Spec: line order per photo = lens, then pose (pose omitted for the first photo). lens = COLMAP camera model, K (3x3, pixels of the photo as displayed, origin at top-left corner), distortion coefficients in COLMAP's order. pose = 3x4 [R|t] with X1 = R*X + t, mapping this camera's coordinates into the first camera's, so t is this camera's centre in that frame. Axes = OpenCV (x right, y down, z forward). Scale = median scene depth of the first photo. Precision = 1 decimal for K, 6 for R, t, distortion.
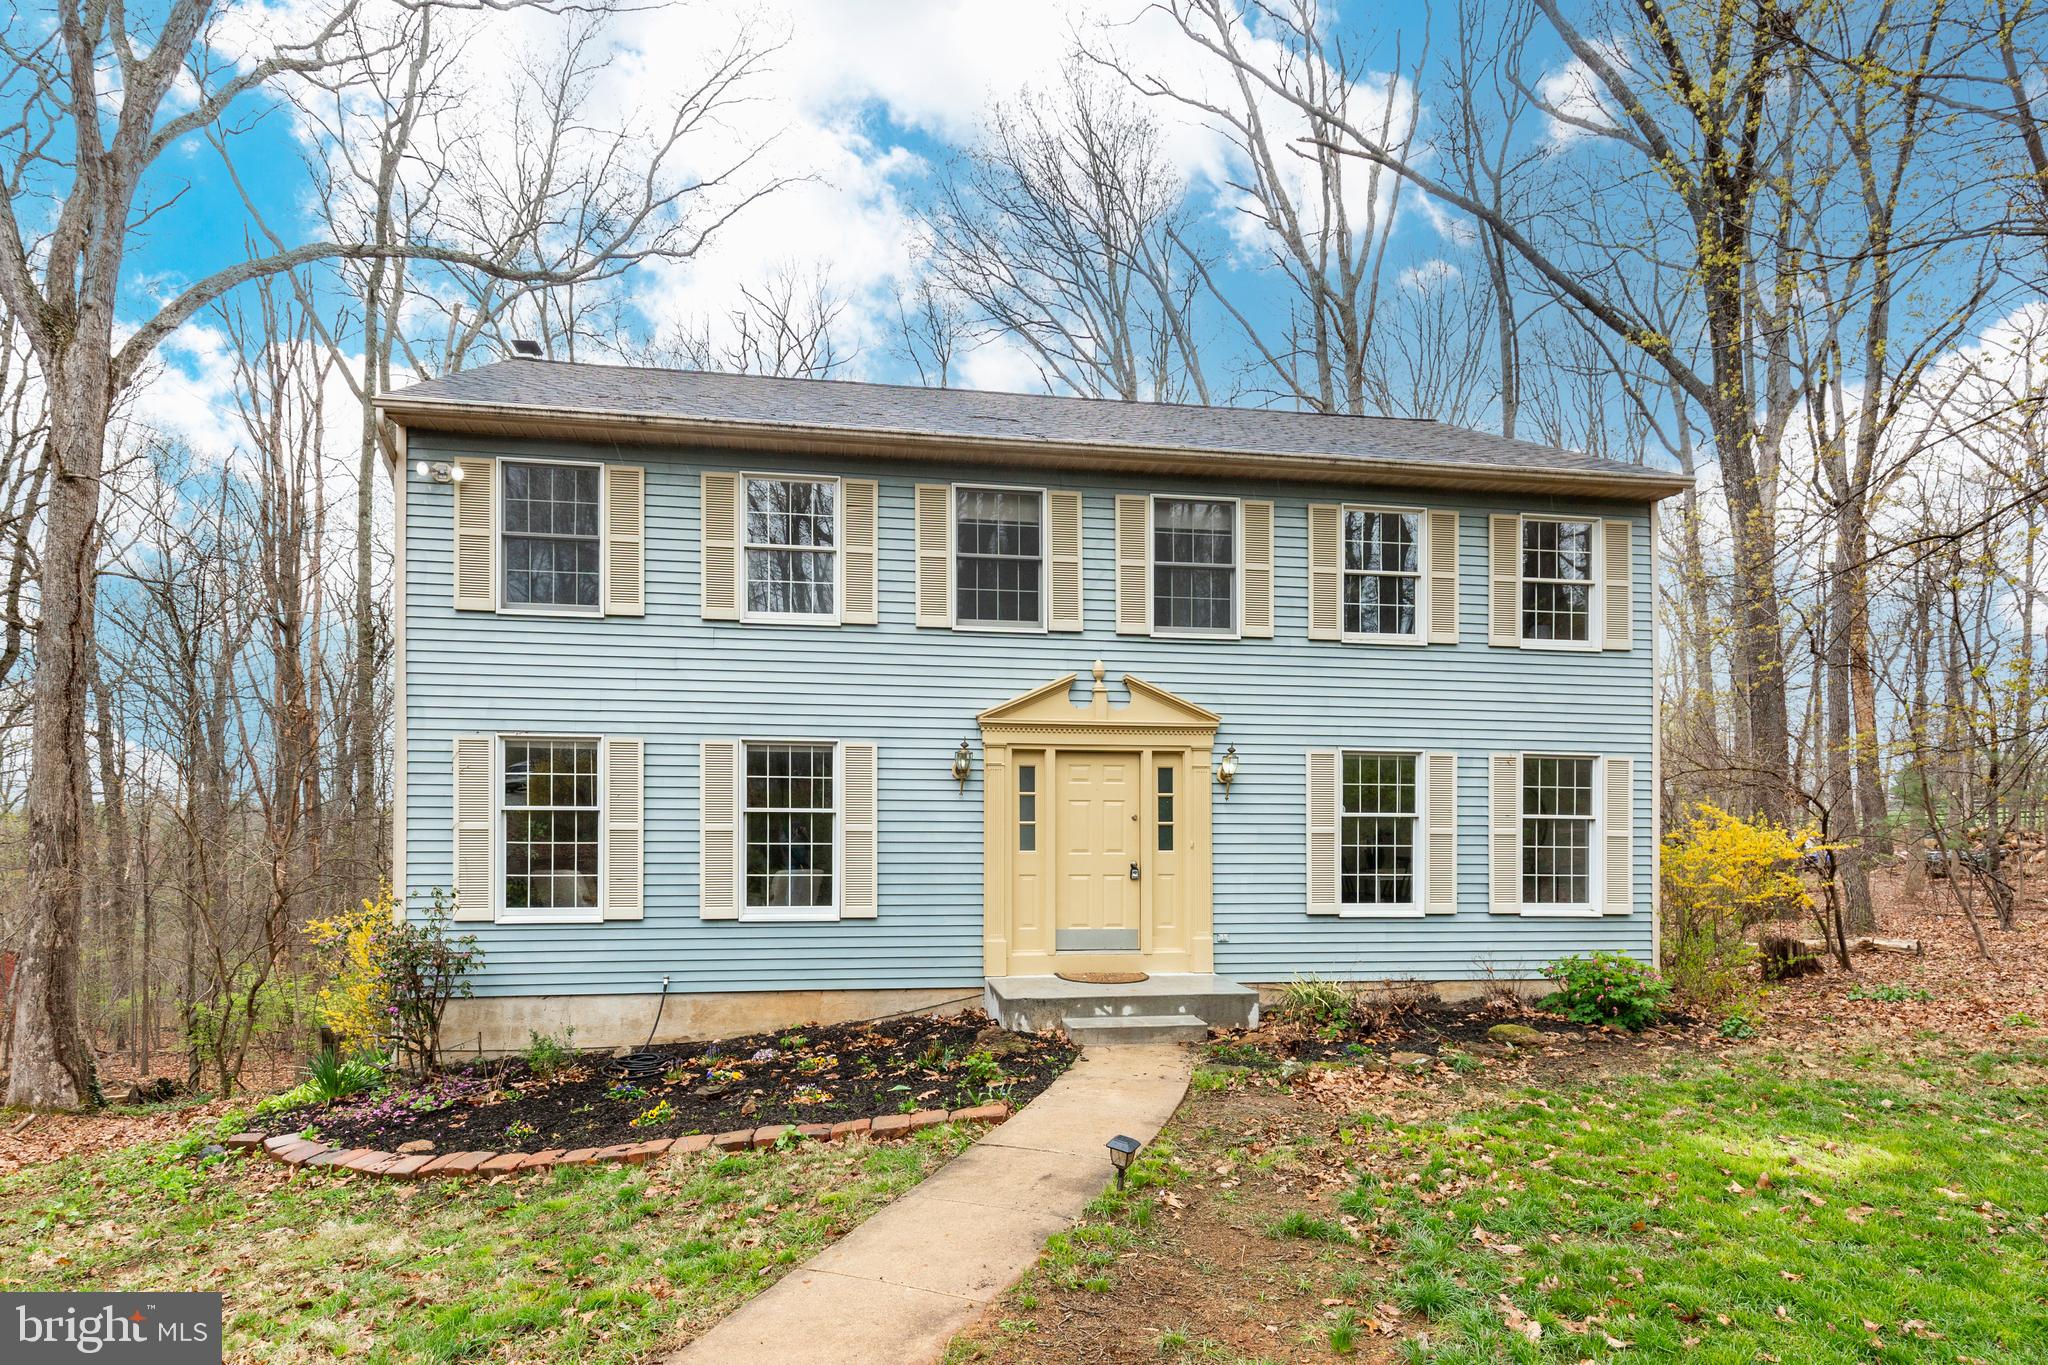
lens RADIAL K [[933.7, 0, 1092.4], [0, 933.7, 851.5], [0, 0, 1]] dist [0.002423, -0.000704]
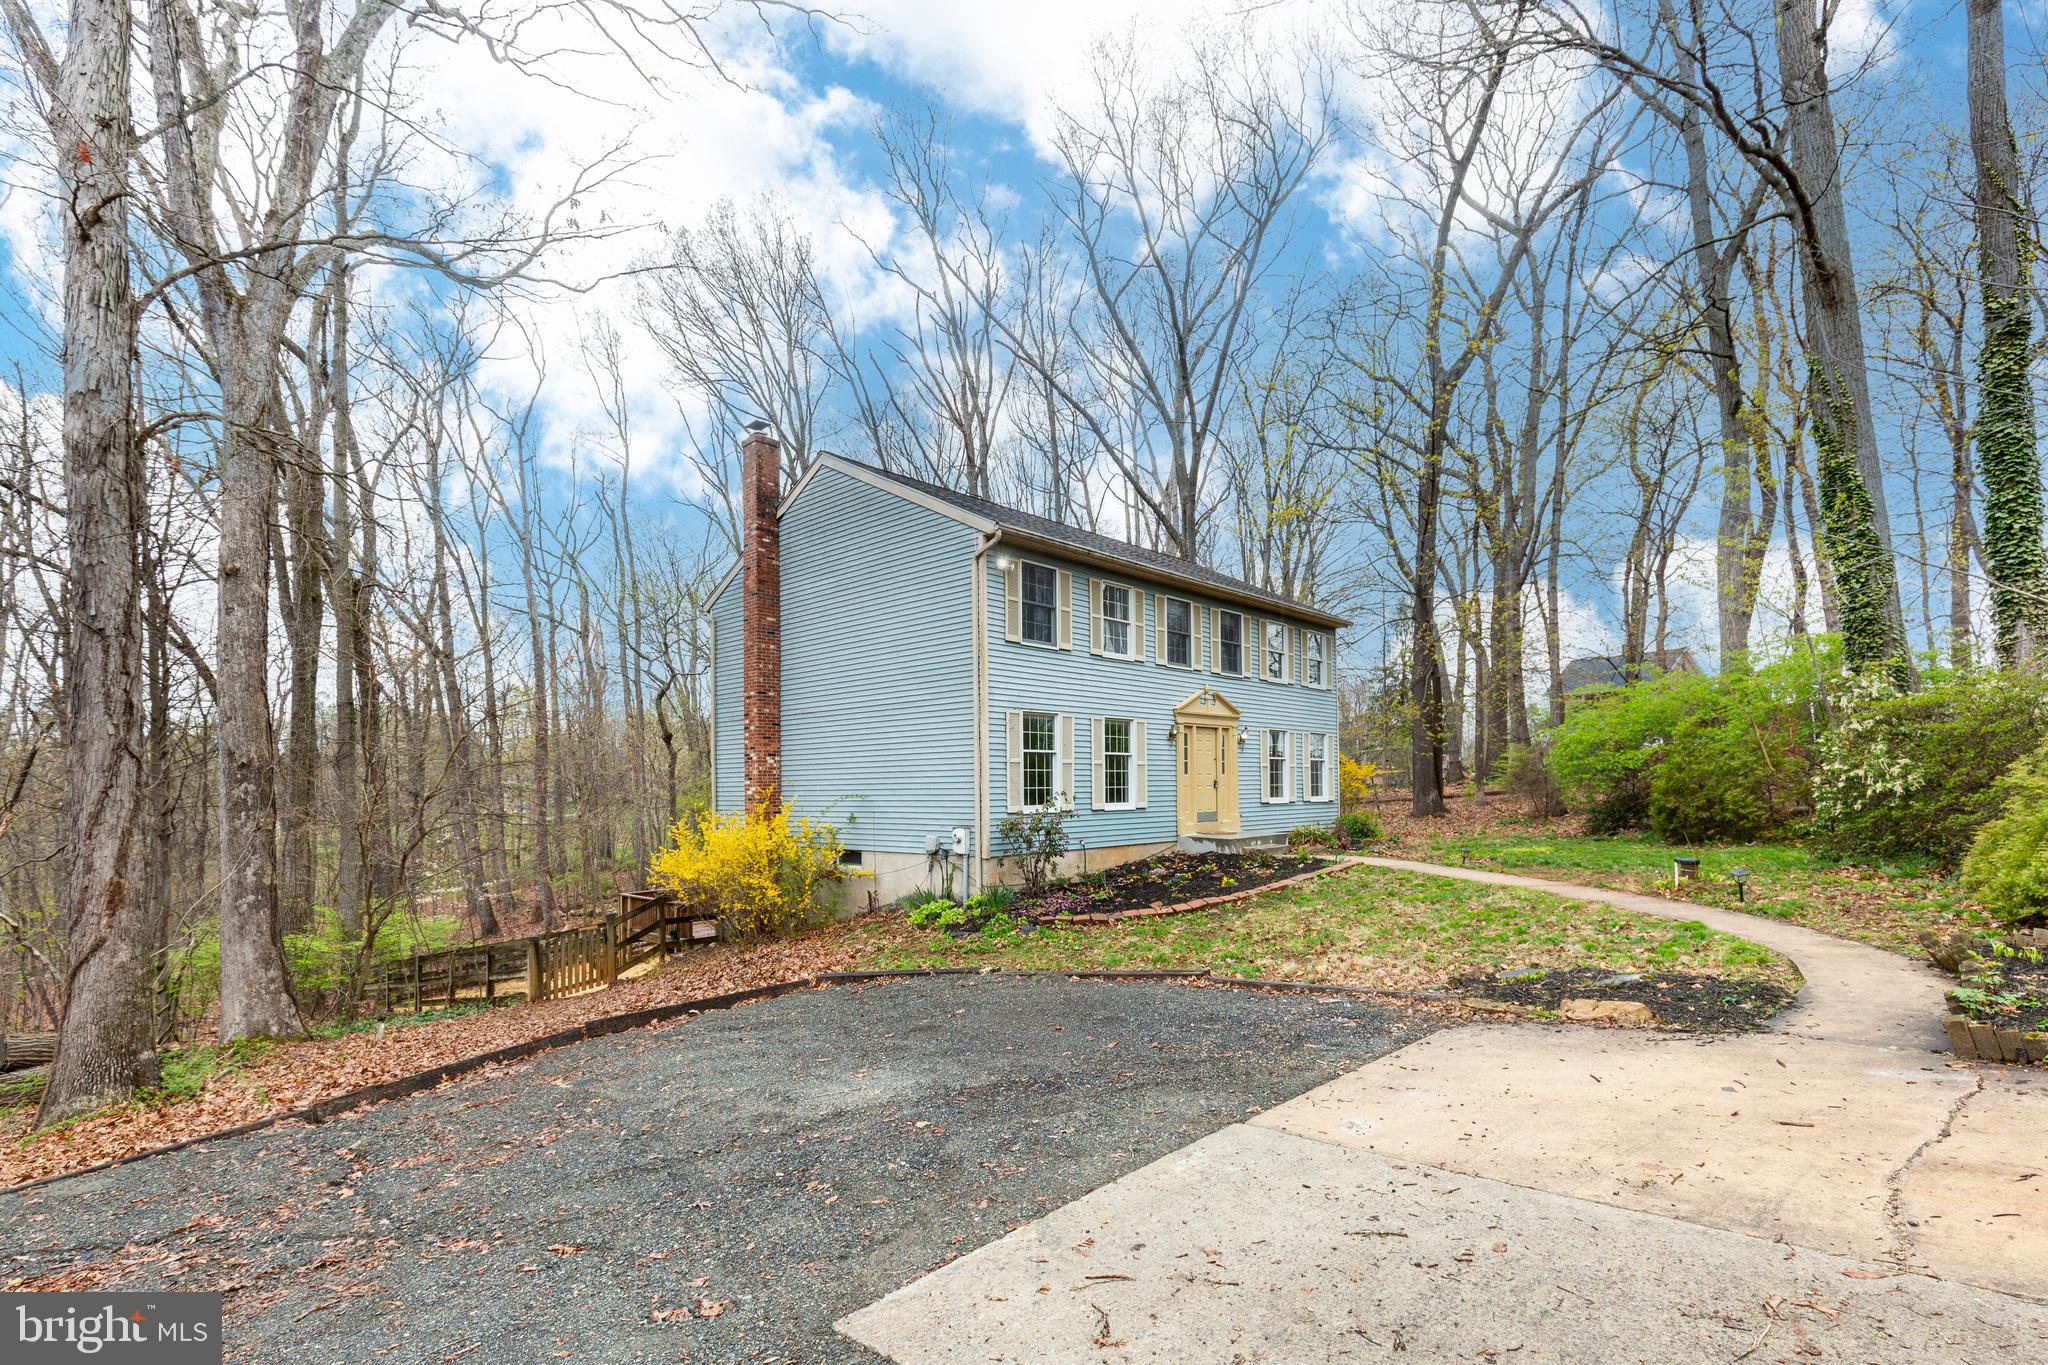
lens RADIAL K [[933.7, 0, 999.0], [0, 933.7, 759.1], [0, 0, 1]] dist [0.002423, -0.000704]
pose [[0.783383, 0.011157, 0.621439, -1.662793], [0.007415, 0.999600, -0.027293, 0.016070], [-0.621494, 0.025989, 0.782987, -0.359532]]
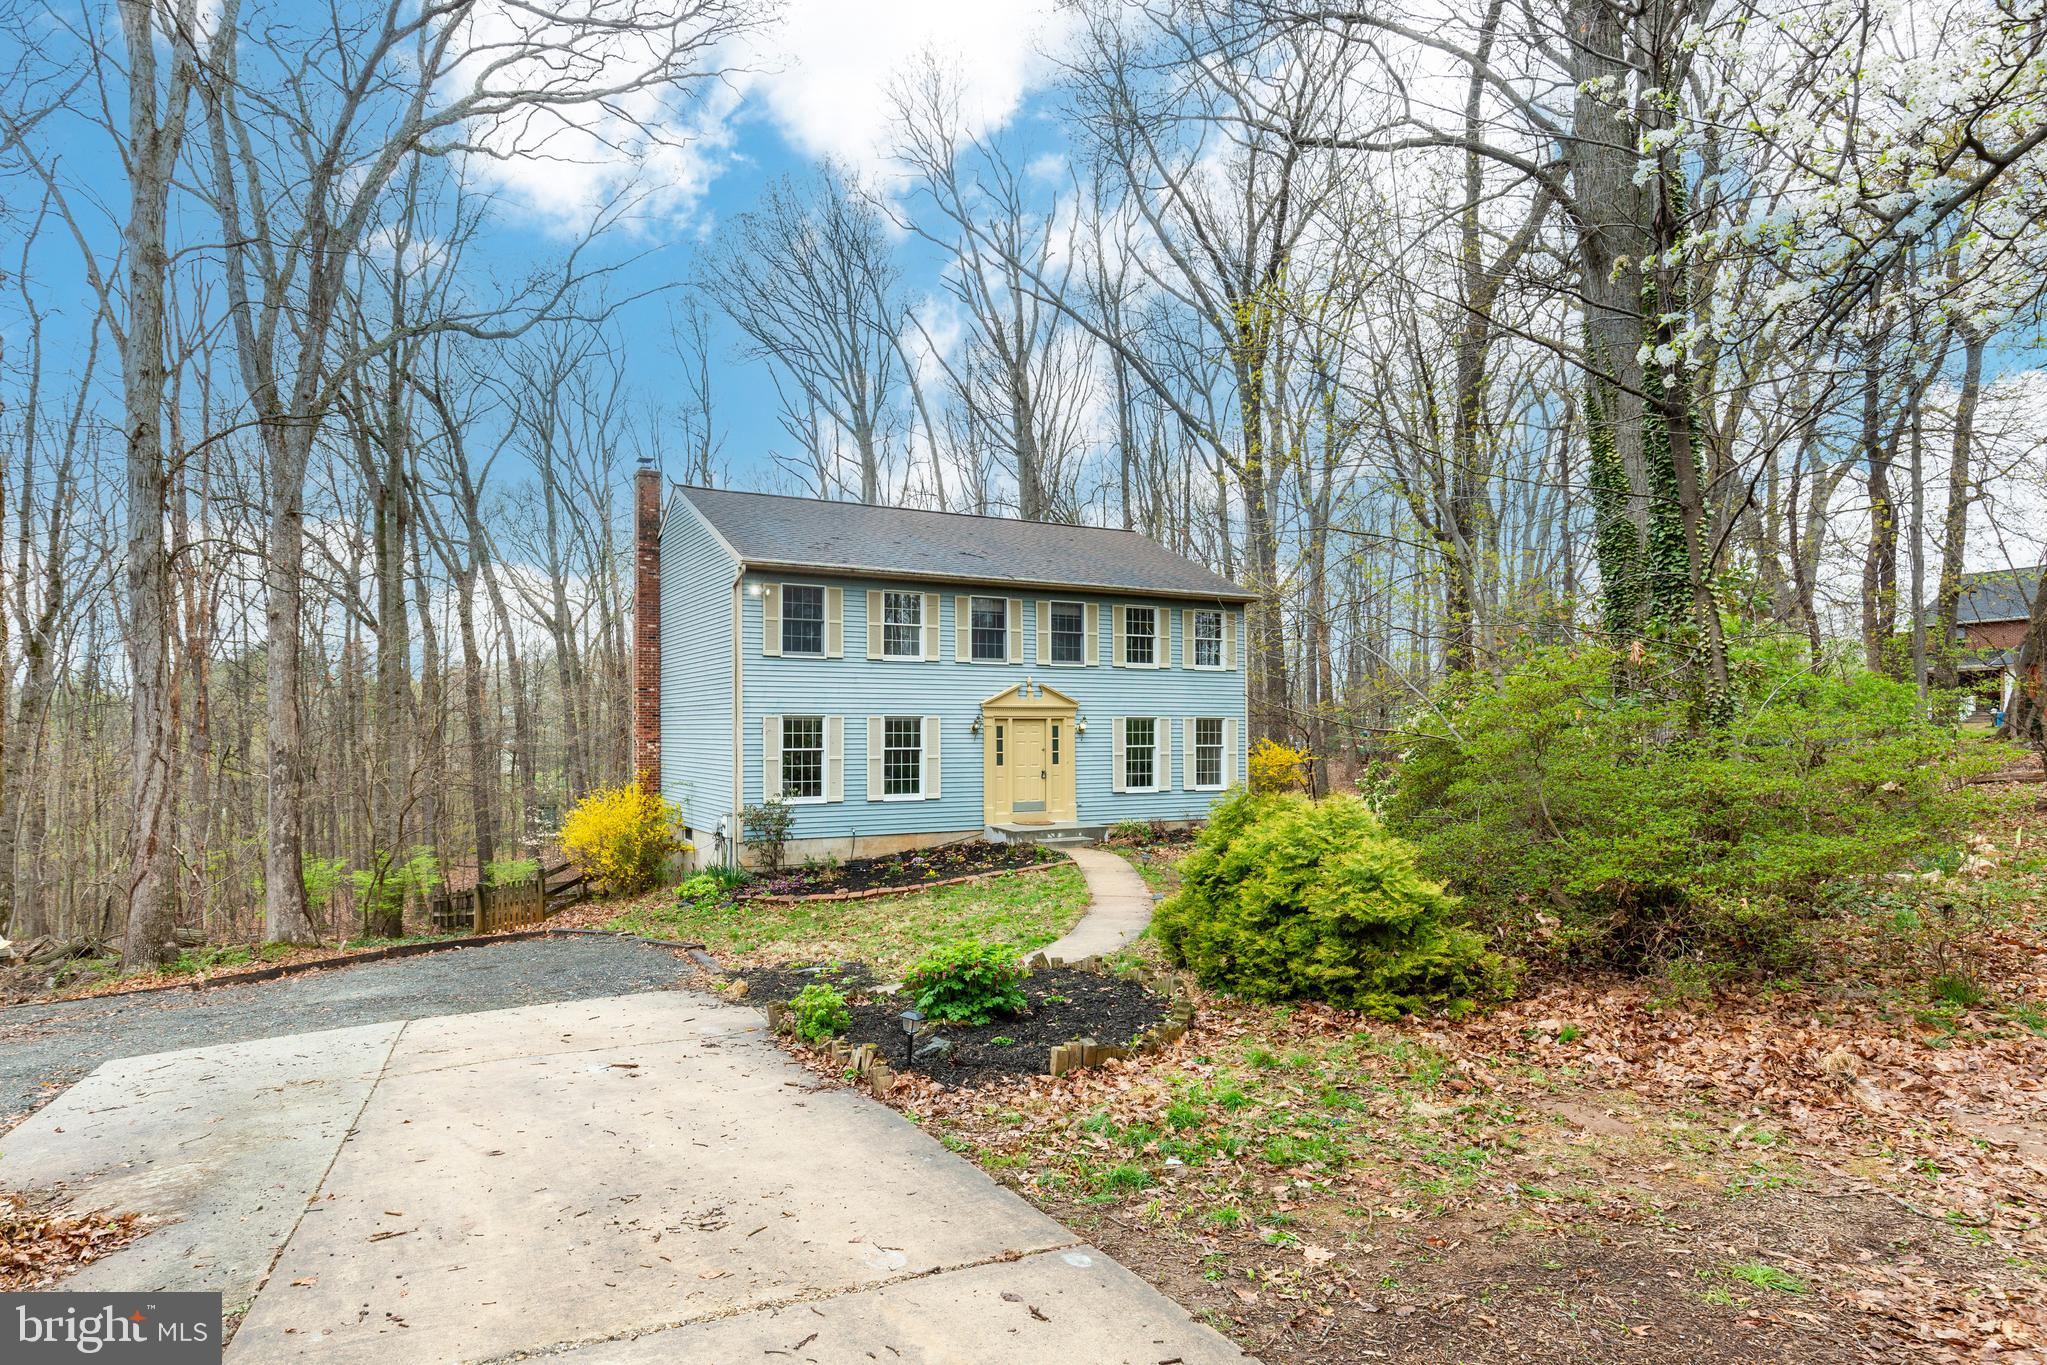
lens RADIAL K [[1074.7, 0, 885.3], [0, 1074.7, 704.8], [0, 0, 1]] dist [-0.000154, -0.000214]
pose [[0.954170, 0.003041, 0.299248, -1.051583], [0.000908, 0.999914, -0.013055, -0.107731], [-0.299262, 0.012728, 0.954086, -1.266178]]
